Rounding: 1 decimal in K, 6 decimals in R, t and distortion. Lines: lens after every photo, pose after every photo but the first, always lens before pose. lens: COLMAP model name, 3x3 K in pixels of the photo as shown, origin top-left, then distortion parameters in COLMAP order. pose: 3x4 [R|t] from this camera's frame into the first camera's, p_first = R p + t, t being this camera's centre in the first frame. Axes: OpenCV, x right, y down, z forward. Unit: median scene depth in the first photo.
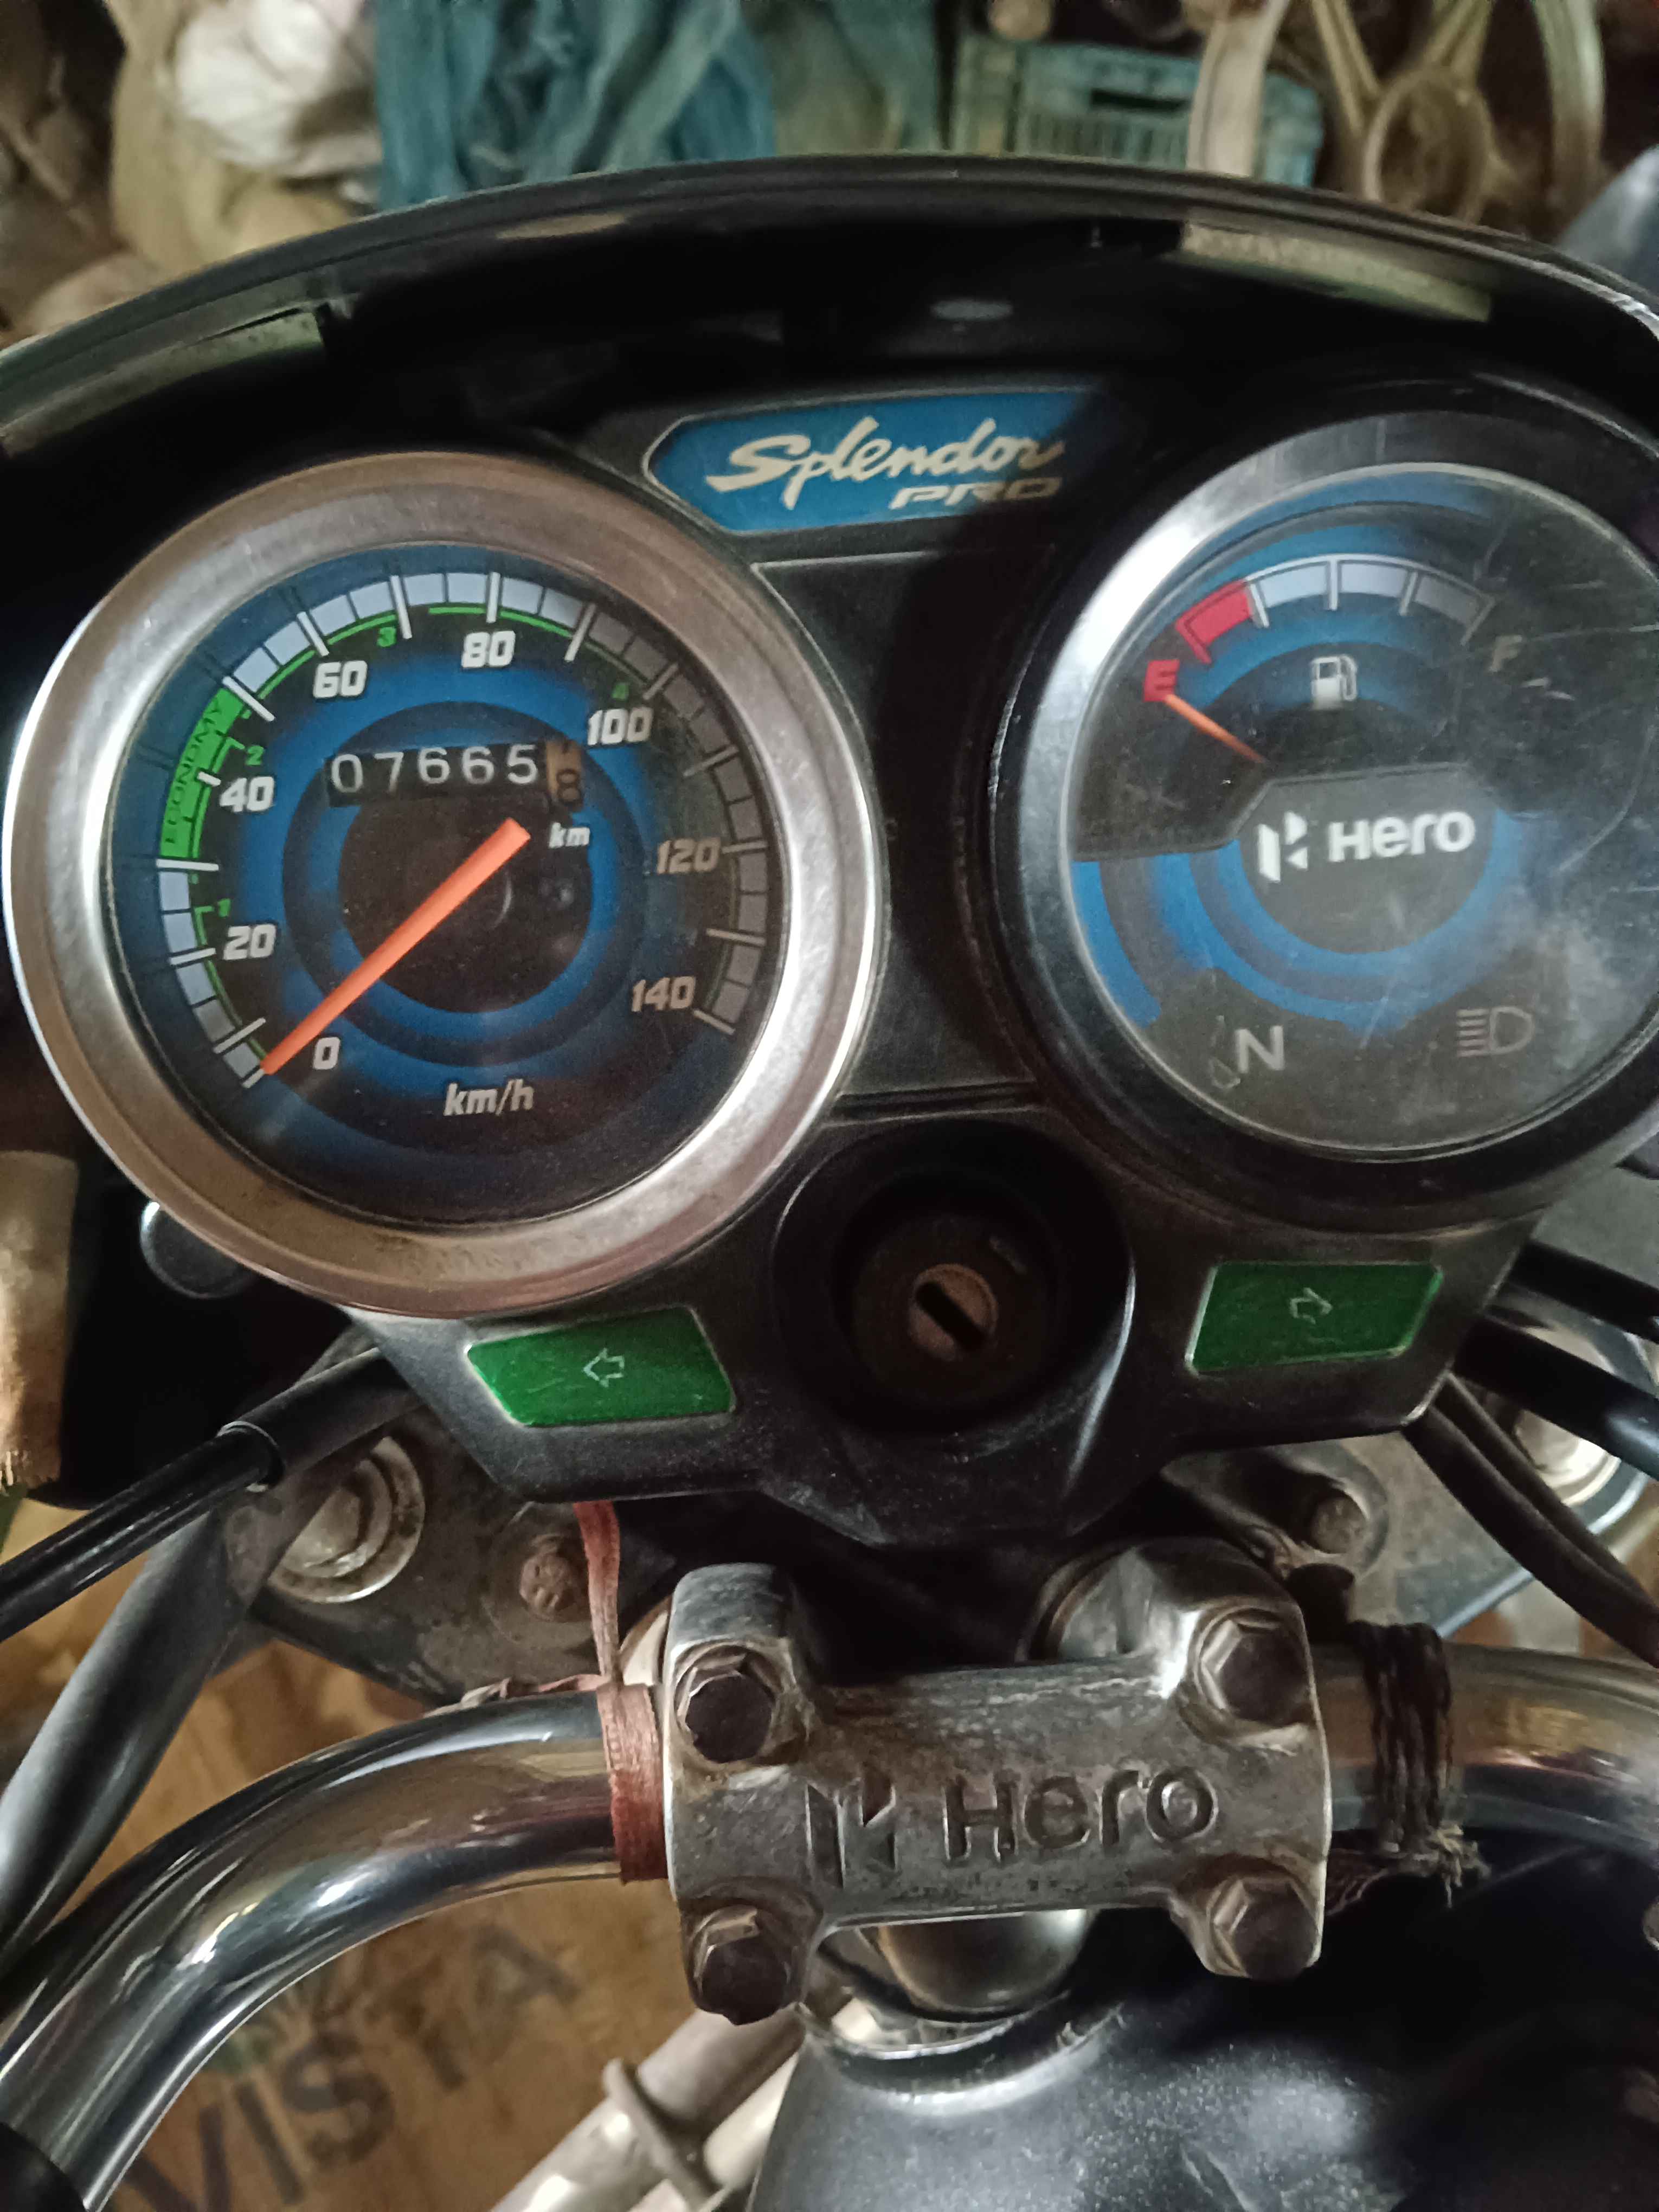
lens RADIAL K [[1801.4, 0, 826.6], [0, 1801.4, 1113.0], [0, 0, 1]] dist [0.047254, -0.147718]
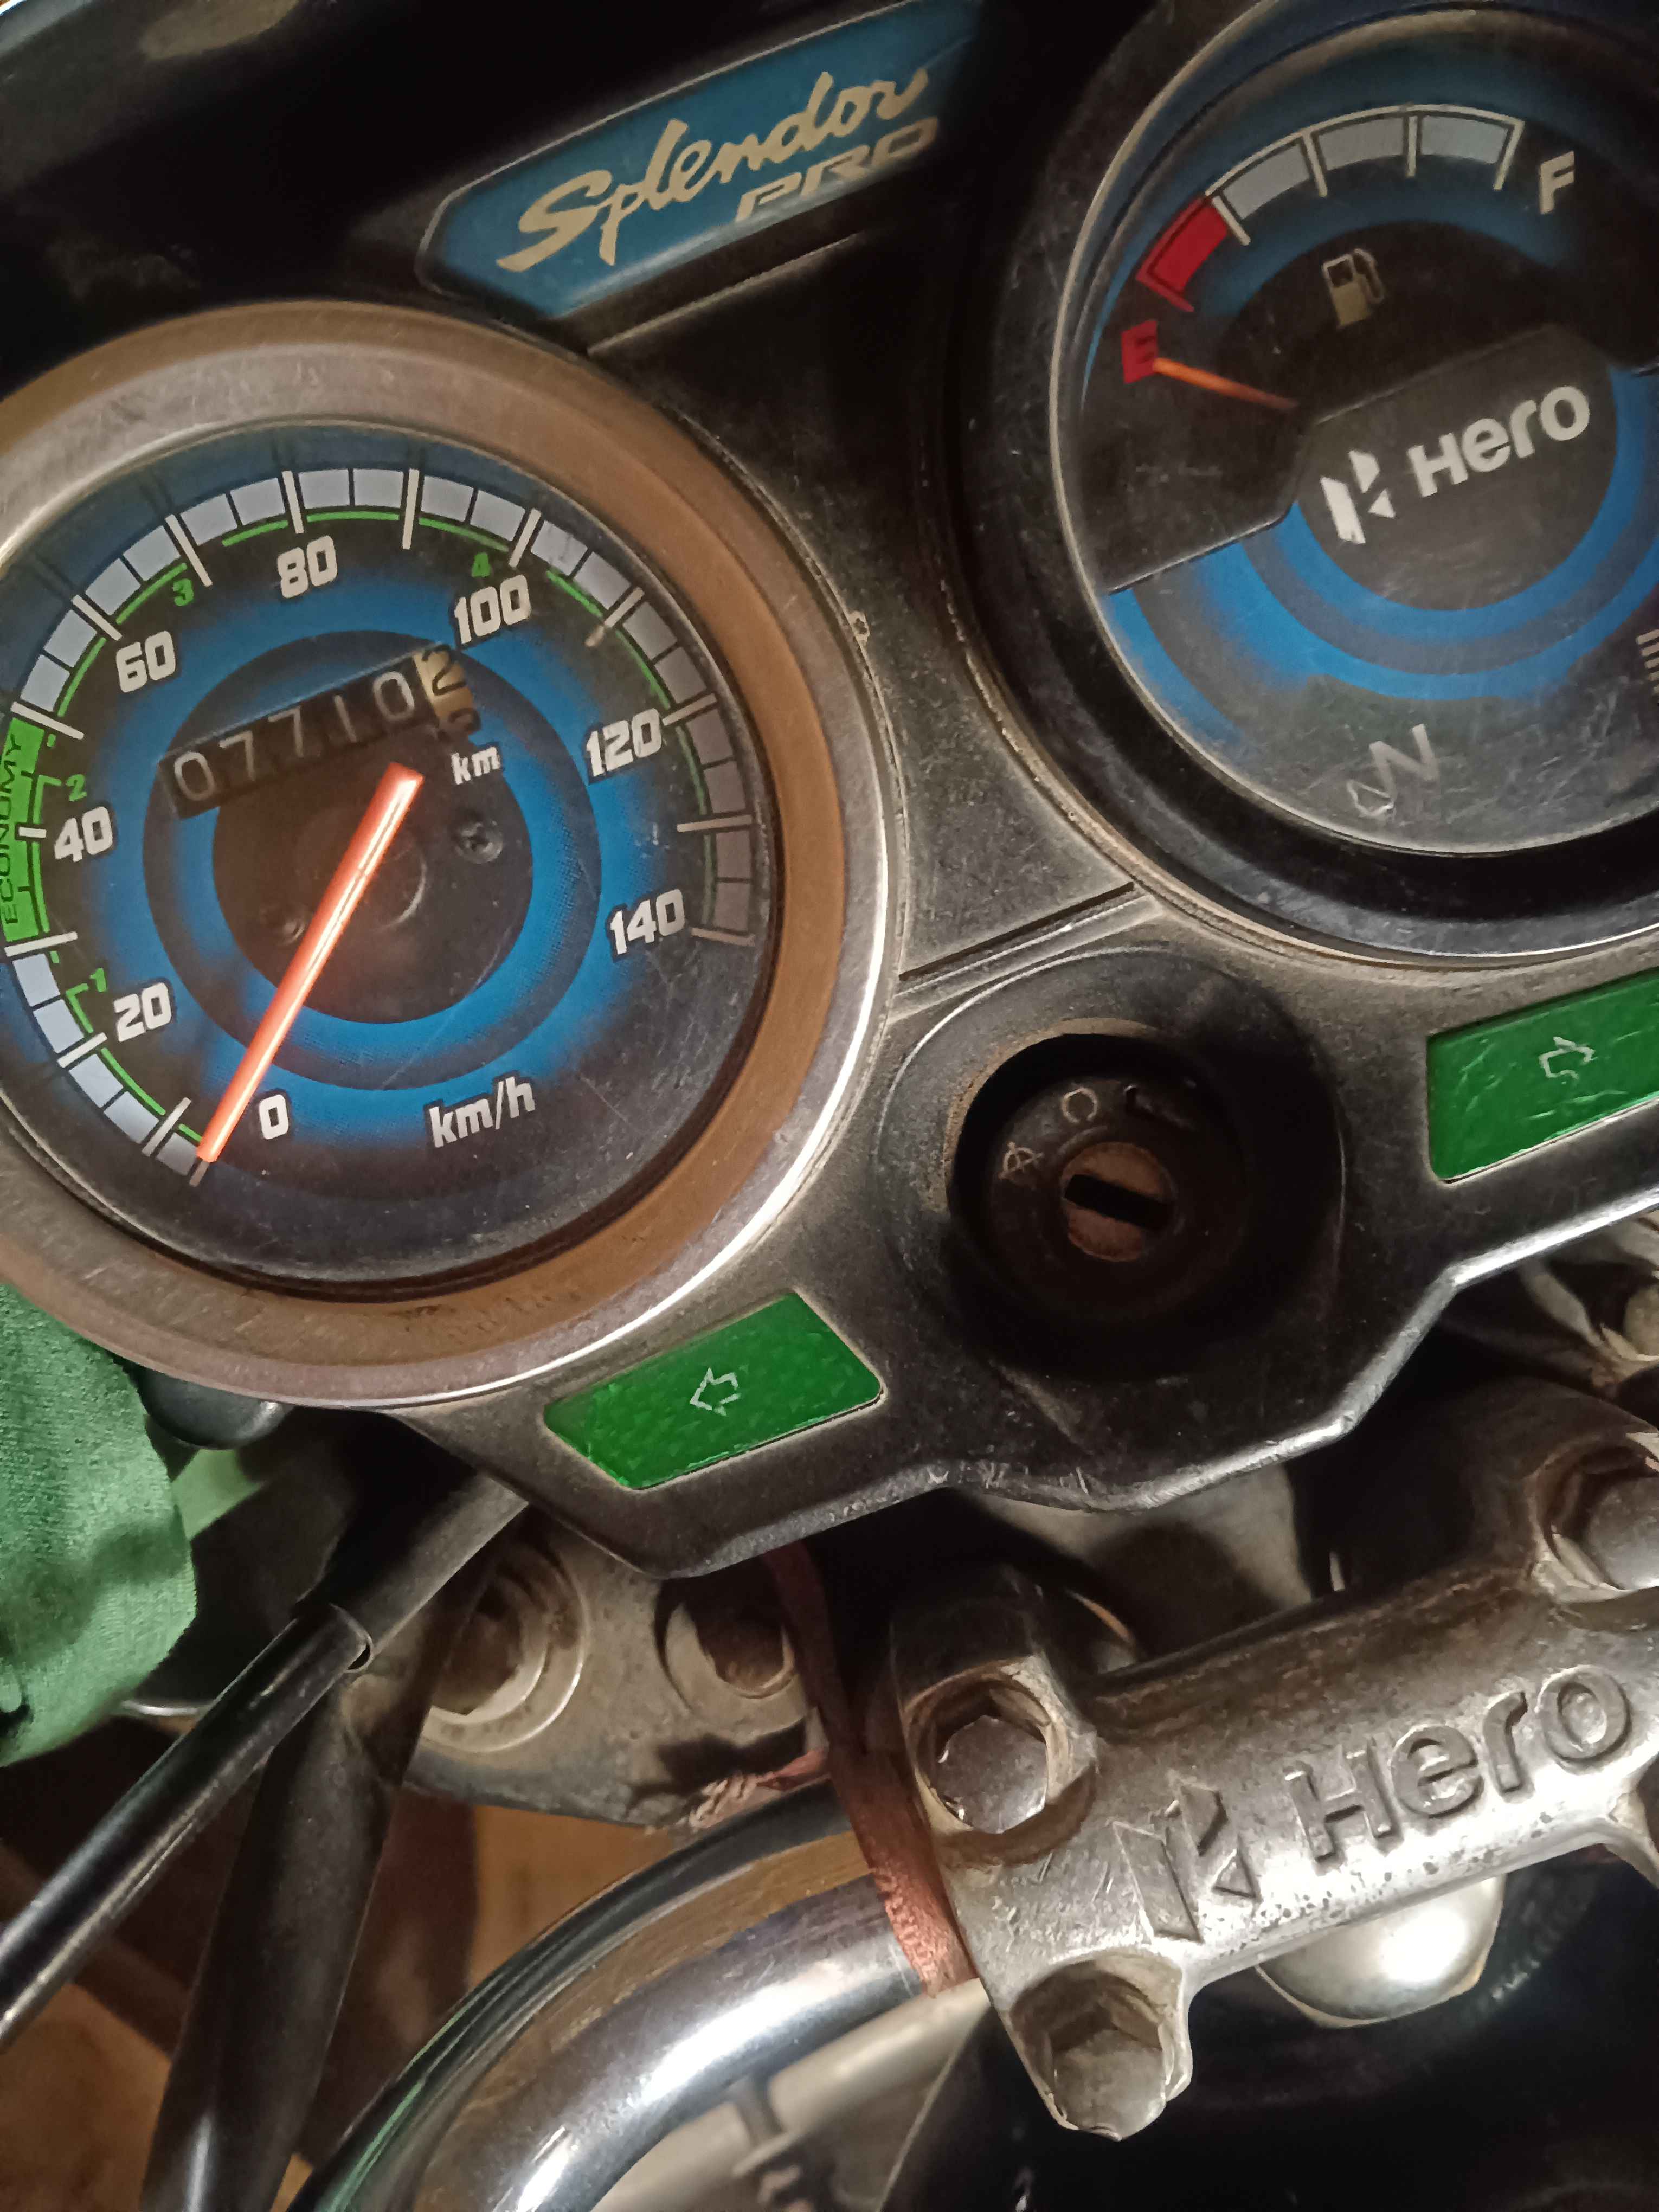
lens RADIAL K [[1806.6, 0, 826.4], [0, 1806.6, 1111.2], [0, 0, 1]] dist [0.072273, -0.223742]
pose [[0.954211, -0.291314, -0.067954, 0.014032], [0.292462, 0.956249, 0.007386, 0.031106], [0.062830, -0.026922, 0.997661, 0.211781]]
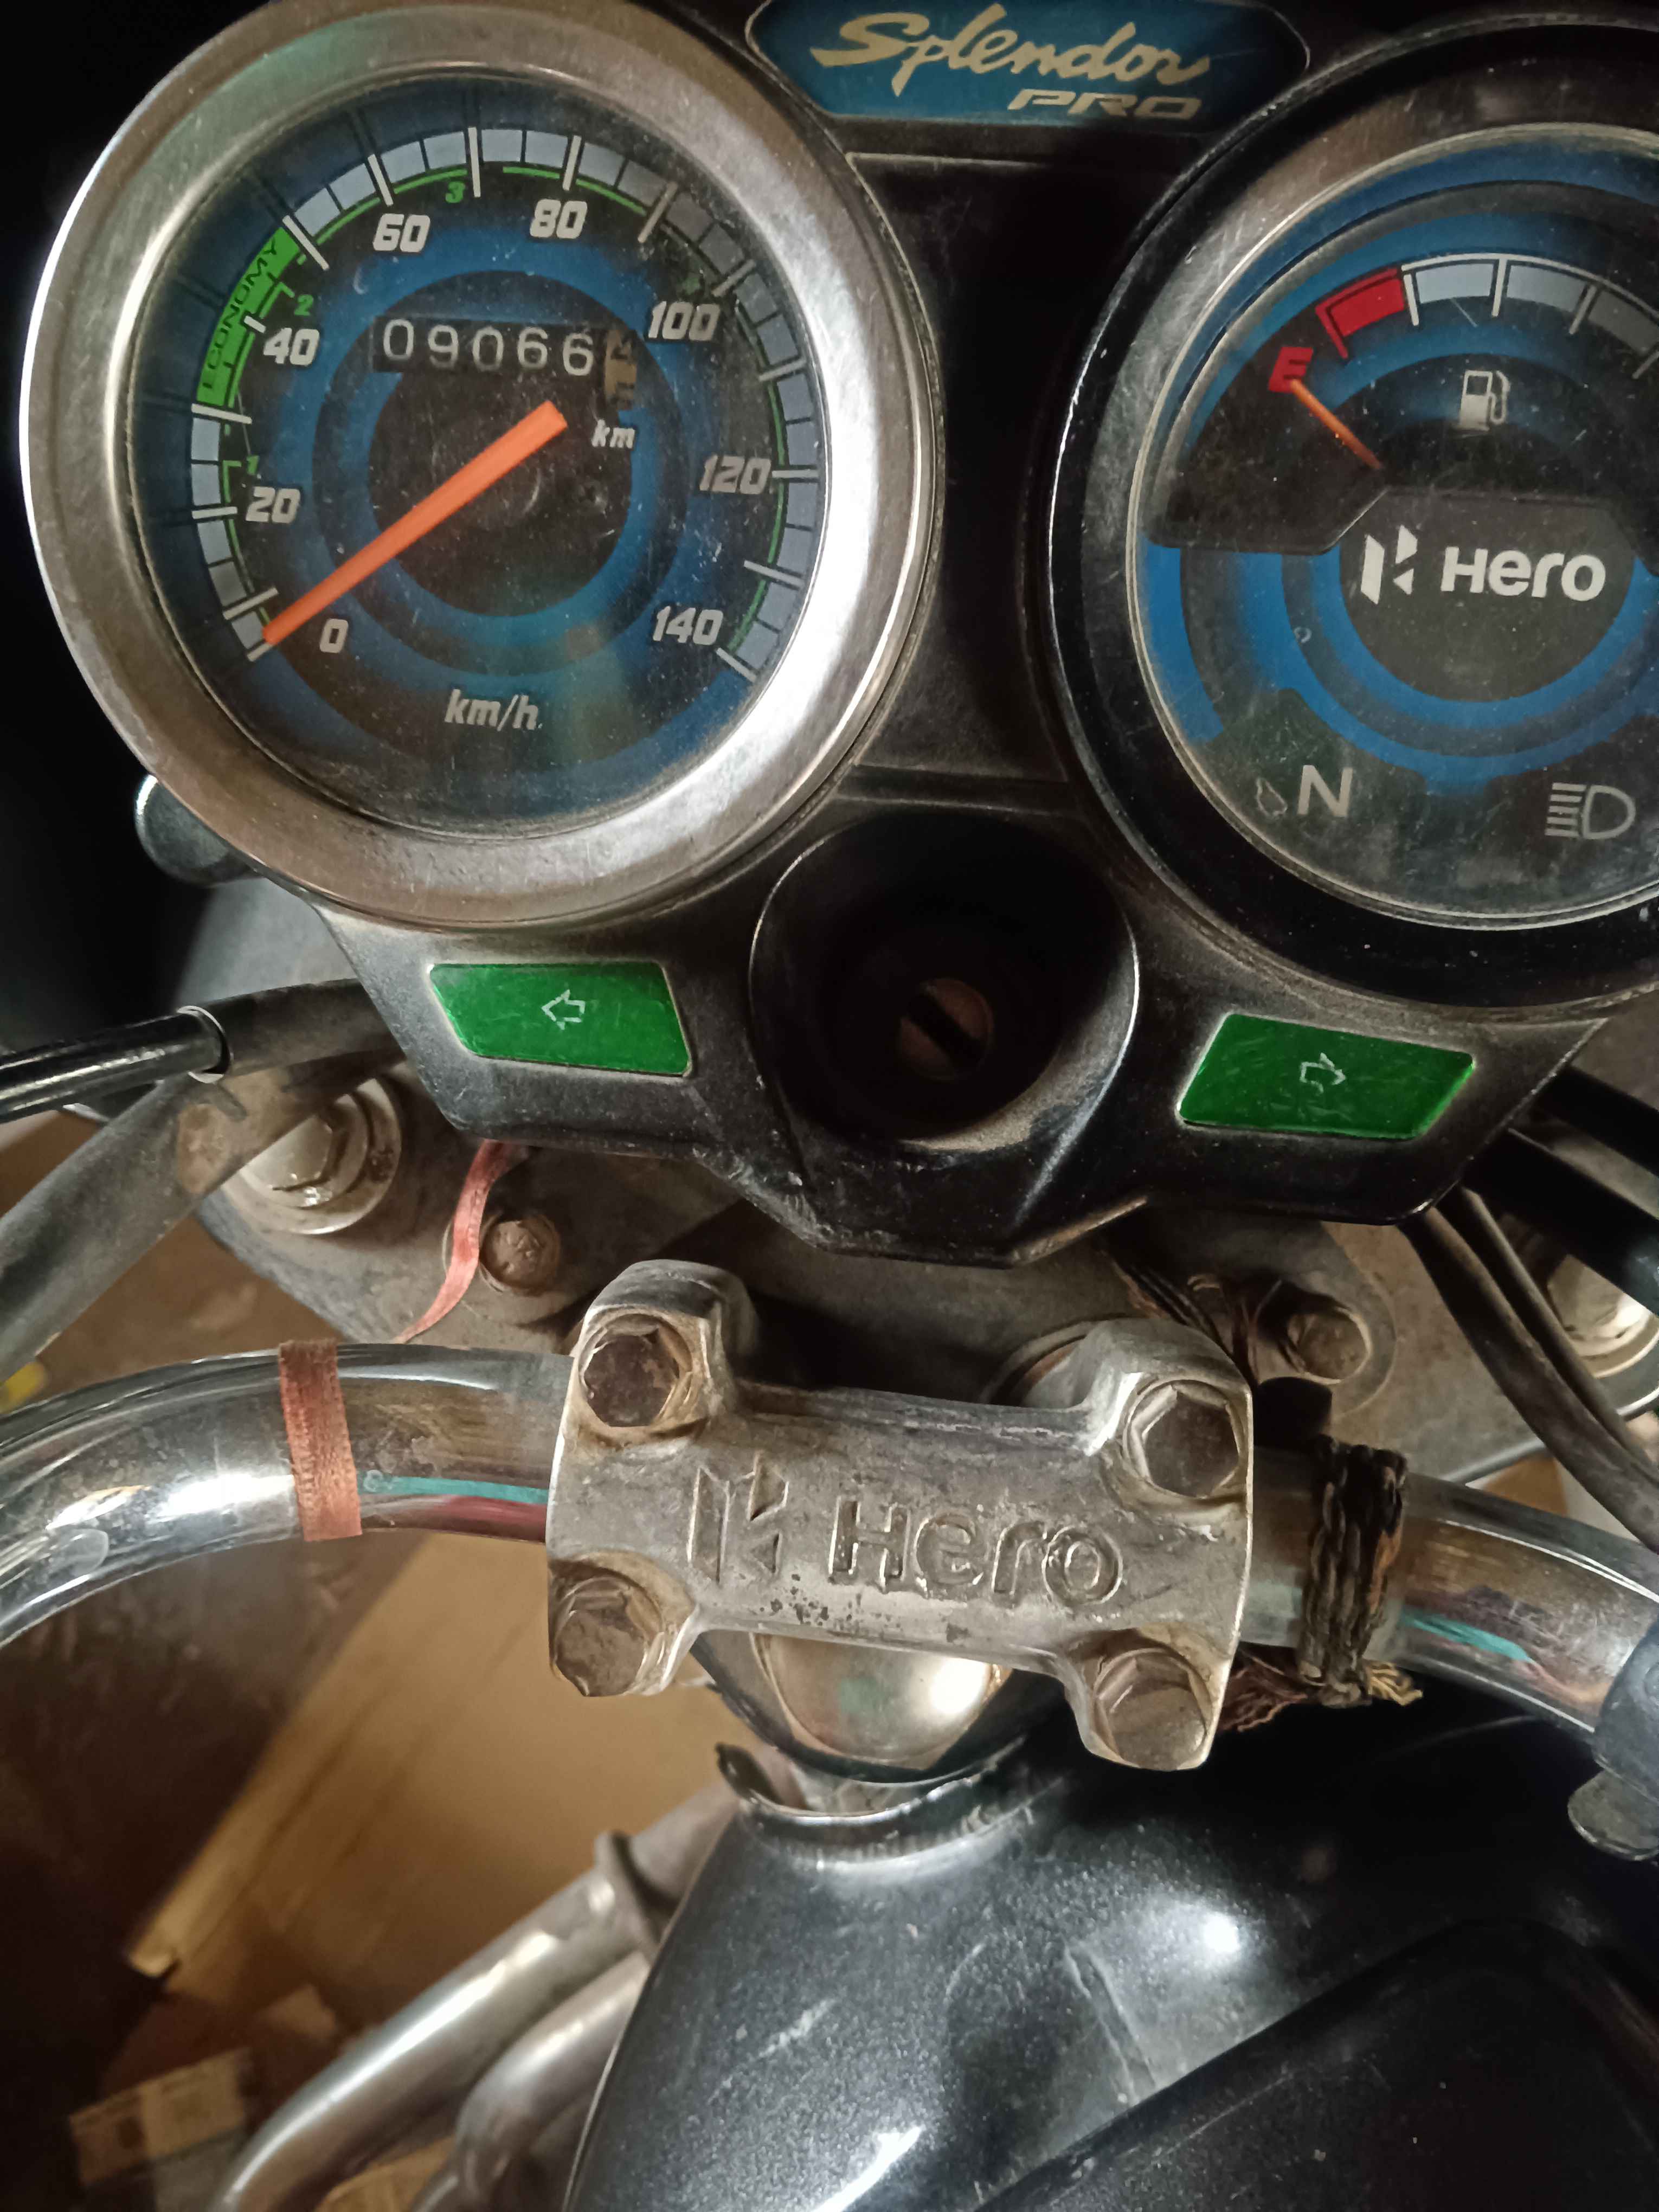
lens RADIAL K [[1801.4, 0, 826.6], [0, 1801.4, 1113.0], [0, 0, 1]] dist [0.047254, -0.147718]
pose [[0.980707, 0.172669, -0.091644, 0.111064], [-0.166116, 0.983256, 0.074921, 0.101641], [0.103046, -0.058252, 0.992969, 0.064975]]
